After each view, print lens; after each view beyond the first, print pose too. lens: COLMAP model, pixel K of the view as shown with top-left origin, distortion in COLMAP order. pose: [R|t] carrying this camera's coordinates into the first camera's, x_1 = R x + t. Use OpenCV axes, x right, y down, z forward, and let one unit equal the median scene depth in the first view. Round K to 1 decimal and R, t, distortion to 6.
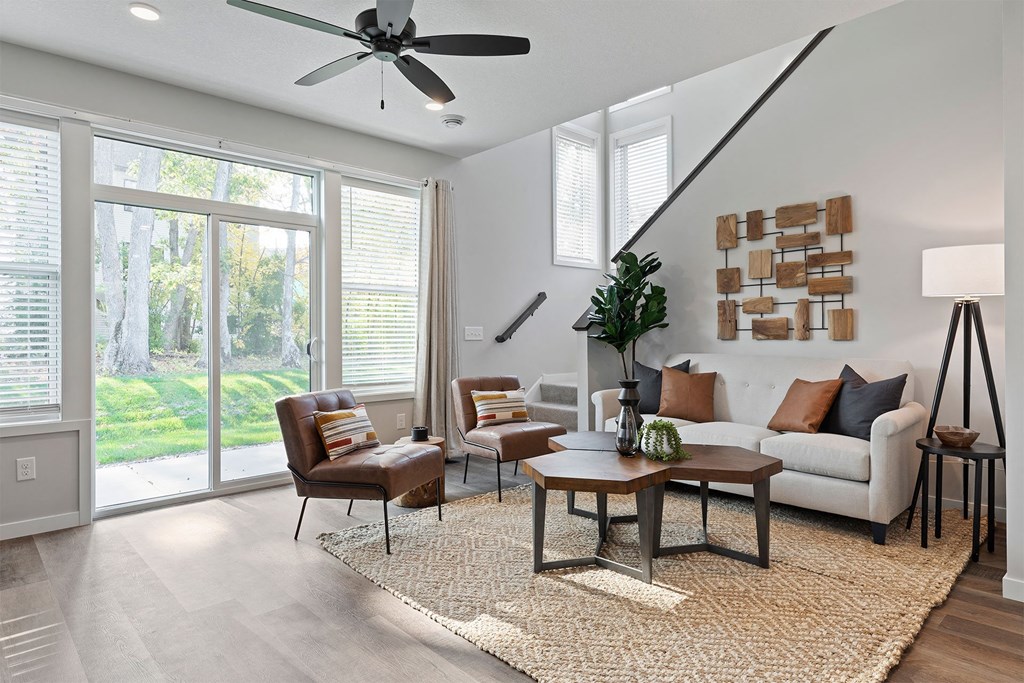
lens RADIAL K [[590.8, 0, 529.2], [0, 590.8, 338.1], [0, 0, 1]] dist [0.016325, 0.000049]
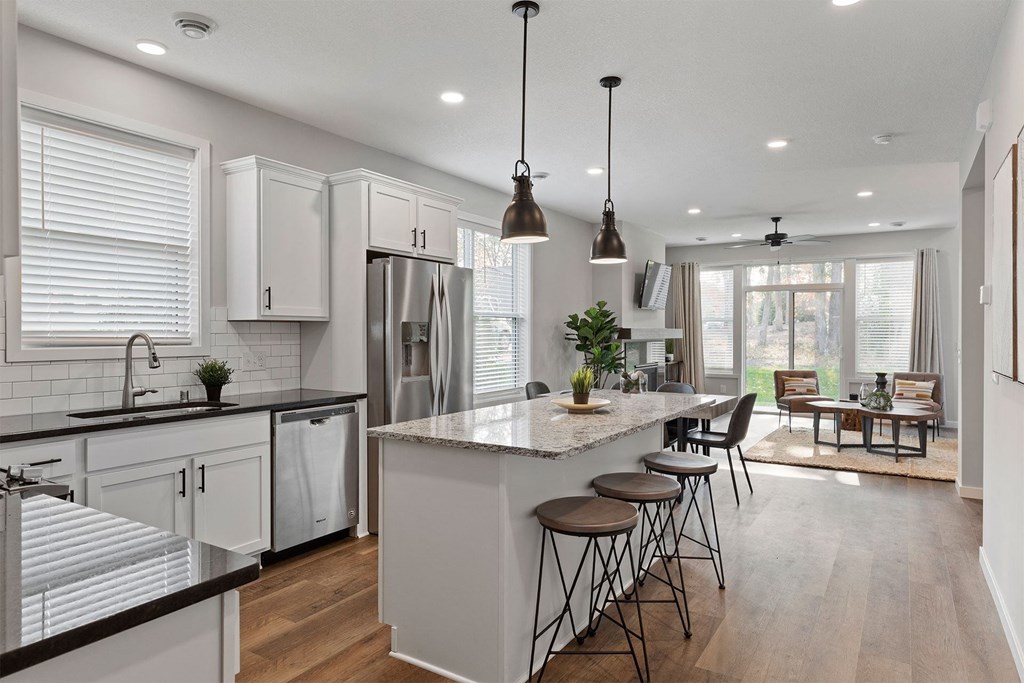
lens RADIAL K [[629.7, 0, 517.2], [0, 629.7, 338.7], [0, 0, 1]] dist [0.003524, -0.001001]
pose [[0.251116, 0.017613, -0.967797, 1.437200], [-0.008910, 0.999834, 0.015884, -0.051154], [0.967916, 0.004635, 0.251232, -0.566552]]
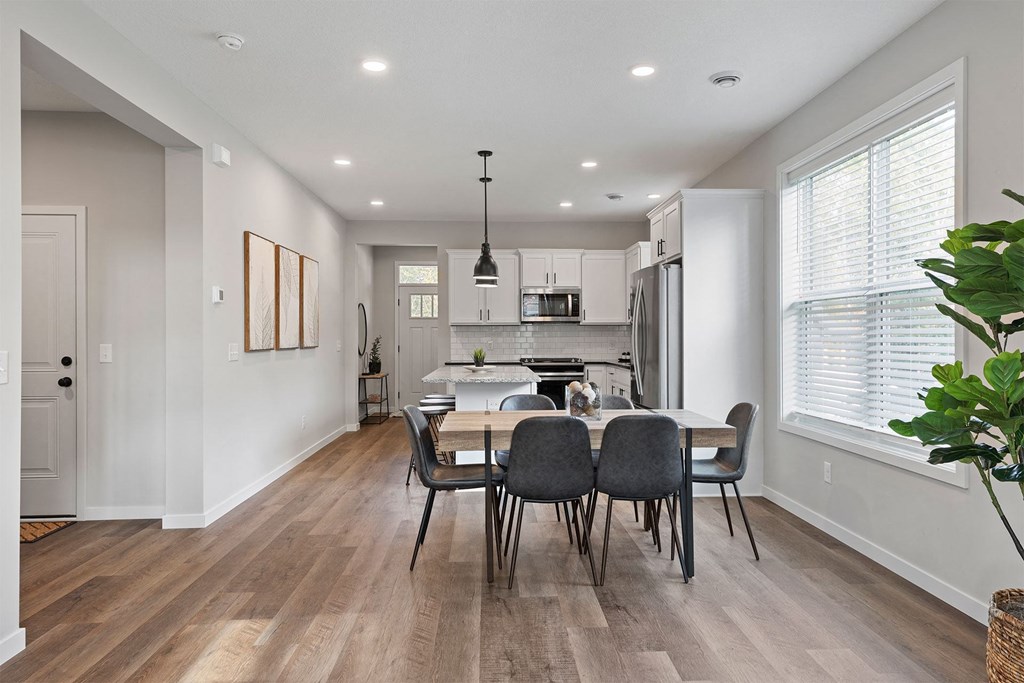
lens RADIAL K [[663.9, 0, 512.0], [0, 663.9, 341.5], [0, 0, 1]] dist [0.006919, 0.000185]
pose [[-0.747066, 0.005516, 0.664727, -0.219817], [0.013008, 0.999895, 0.006322, -0.027576], [-0.664623, 0.013370, -0.747060, 0.675122]]
